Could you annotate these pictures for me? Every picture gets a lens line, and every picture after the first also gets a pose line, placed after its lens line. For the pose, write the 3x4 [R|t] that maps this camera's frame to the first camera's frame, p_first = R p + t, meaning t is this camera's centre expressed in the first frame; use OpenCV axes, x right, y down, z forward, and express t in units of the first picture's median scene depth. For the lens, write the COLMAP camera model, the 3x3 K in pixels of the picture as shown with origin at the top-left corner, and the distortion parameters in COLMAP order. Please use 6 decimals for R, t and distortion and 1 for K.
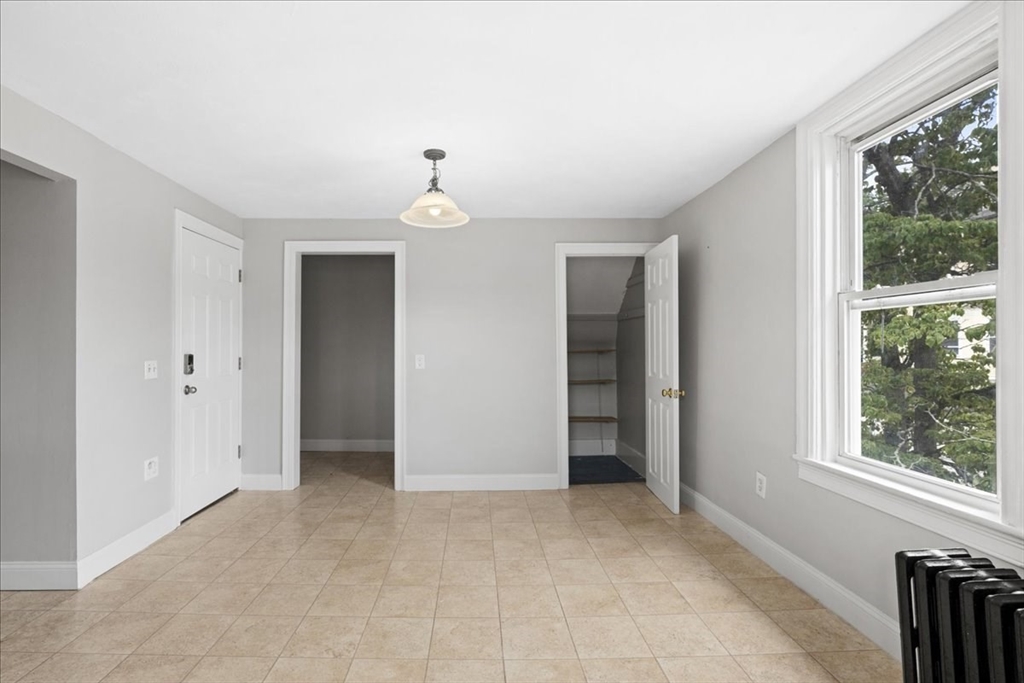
lens RADIAL K [[469.5, 0, 507.4], [0, 469.5, 350.2], [0, 0, 1]] dist [-0.004181, -0.001304]
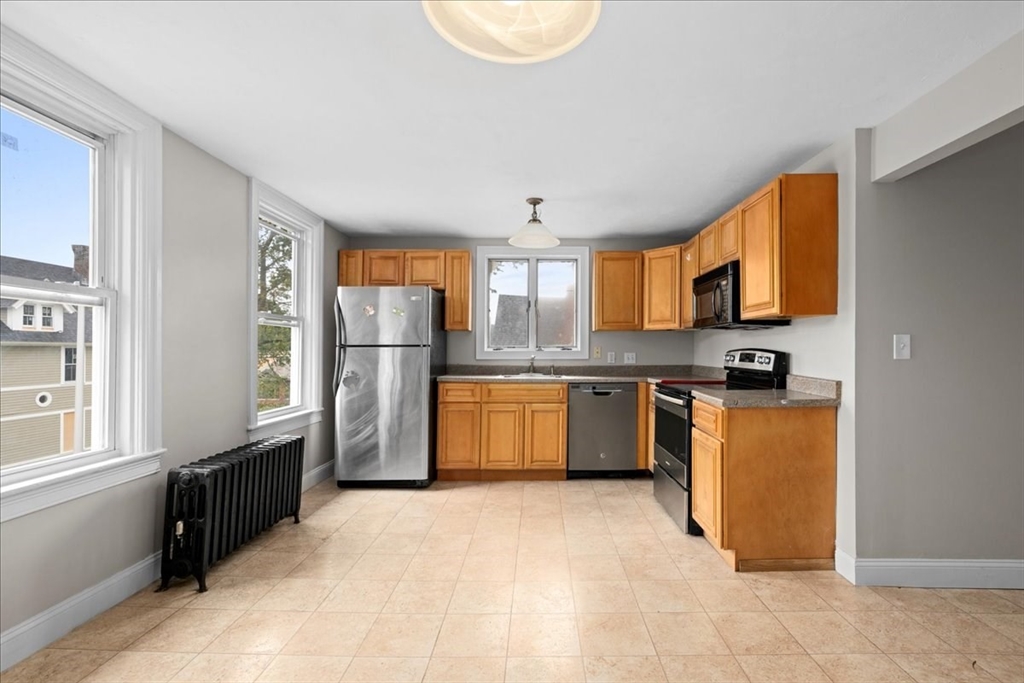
lens RADIAL K [[469.5, 0, 507.4], [0, 469.5, 350.2], [0, 0, 1]] dist [-0.004181, -0.001304]
pose [[-0.992006, -0.005268, 0.126082, -0.290027], [-0.005043, 0.999985, 0.002101, 0.016206], [-0.126092, 0.001448, -0.992018, 1.972978]]
